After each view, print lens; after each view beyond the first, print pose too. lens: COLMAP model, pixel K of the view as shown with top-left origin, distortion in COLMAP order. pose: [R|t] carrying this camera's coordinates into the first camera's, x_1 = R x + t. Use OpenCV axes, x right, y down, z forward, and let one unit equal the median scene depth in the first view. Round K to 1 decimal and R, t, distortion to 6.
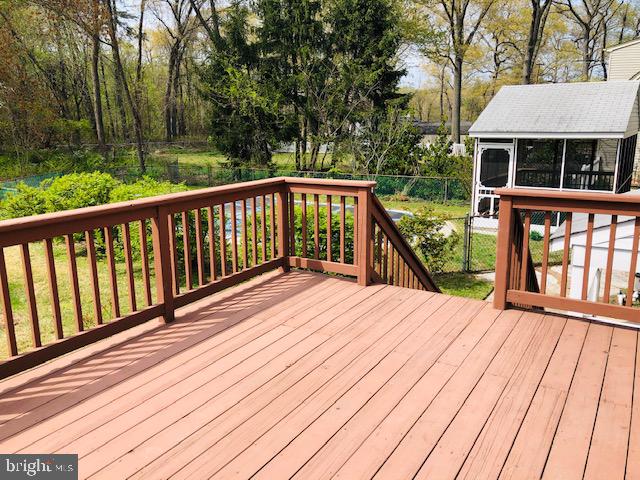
lens RADIAL K [[527.7, 0, 320.6], [0, 527.7, 237.7], [0, 0, 1]] dist [0.002394, -0.010826]
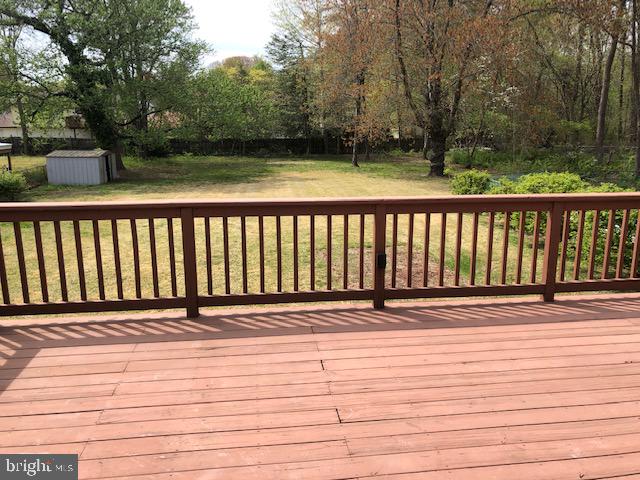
lens RADIAL K [[527.7, 0, 320.7], [0, 527.7, 240.5], [0, 0, 1]] dist [0.002394, -0.010826]
pose [[0.628494, 0.174284, -0.758037, 0.264913], [-0.169747, 0.981816, 0.084995, 0.011486], [0.759066, 0.075255, 0.646649, -0.161255]]
